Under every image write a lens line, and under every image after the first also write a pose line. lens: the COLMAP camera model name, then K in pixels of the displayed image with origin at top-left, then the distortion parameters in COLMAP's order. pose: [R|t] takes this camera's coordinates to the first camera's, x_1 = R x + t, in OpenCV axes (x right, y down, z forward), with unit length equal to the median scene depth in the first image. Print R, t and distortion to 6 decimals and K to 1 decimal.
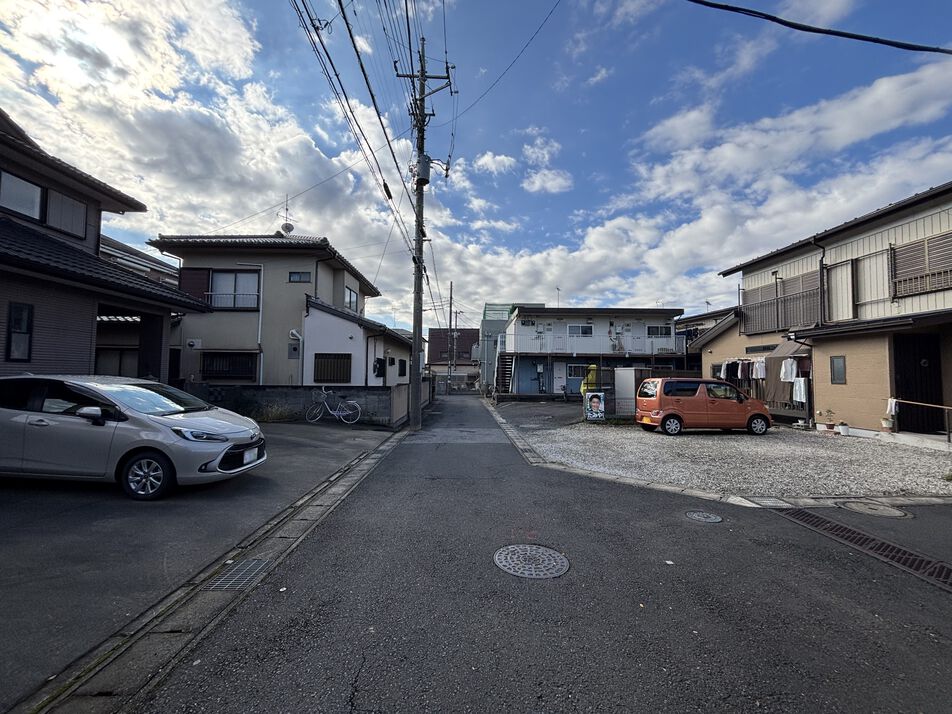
lens RADIAL K [[381.3, 0, 476.0], [0, 381.3, 357.0], [0, 0, 1]] dist [0.000496, 0.000304]
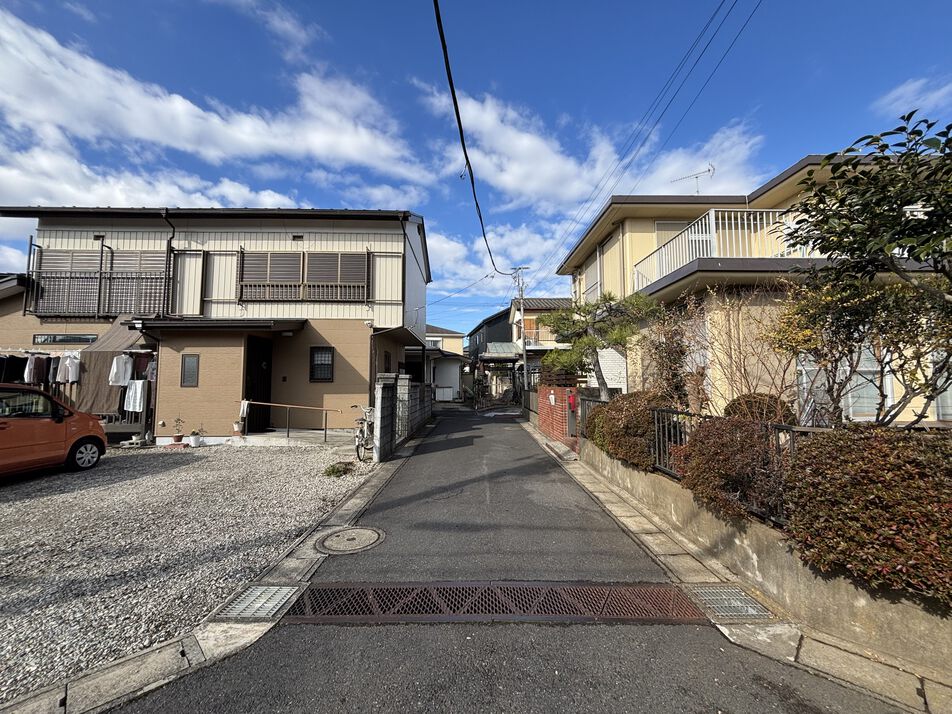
lens RADIAL K [[381.3, 0, 476.0], [0, 381.3, 357.0], [0, 0, 1]] dist [0.000496, 0.000304]
pose [[0.014732, 0.055625, 0.998343, 0.098426], [-0.045332, 0.997462, -0.054907, 0.020923], [-0.998863, -0.044448, 0.017216, 0.338782]]
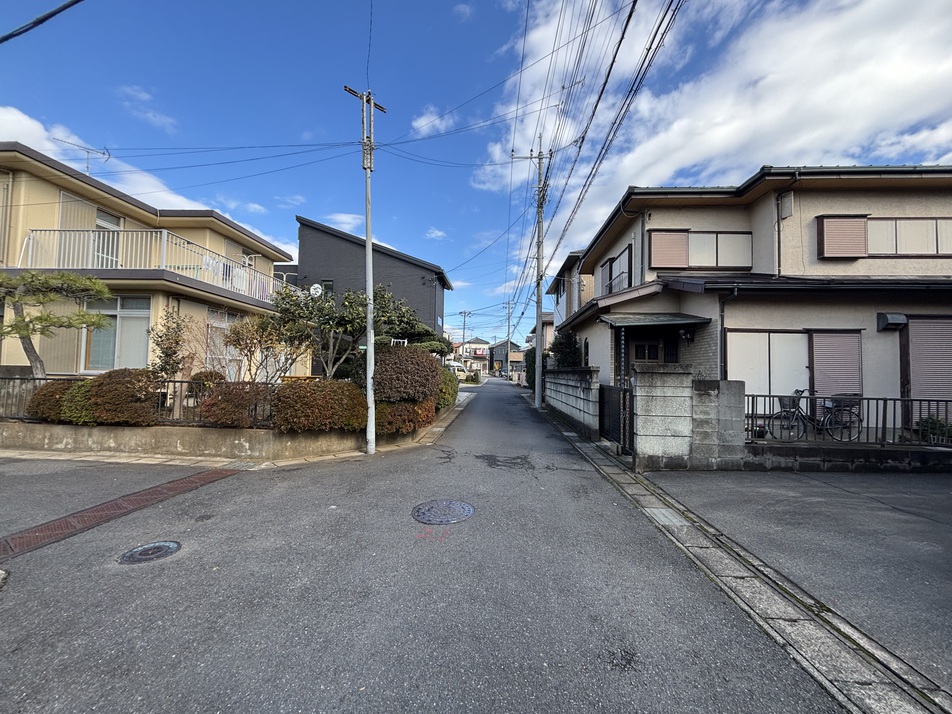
lens RADIAL K [[381.3, 0, 476.0], [0, 381.3, 357.0], [0, 0, 1]] dist [0.000496, 0.000304]
pose [[-0.996473, -0.026305, 0.079678, -0.013704], [-0.033580, 0.995250, -0.091378, 0.047595], [-0.076896, -0.093731, -0.992624, 0.712988]]
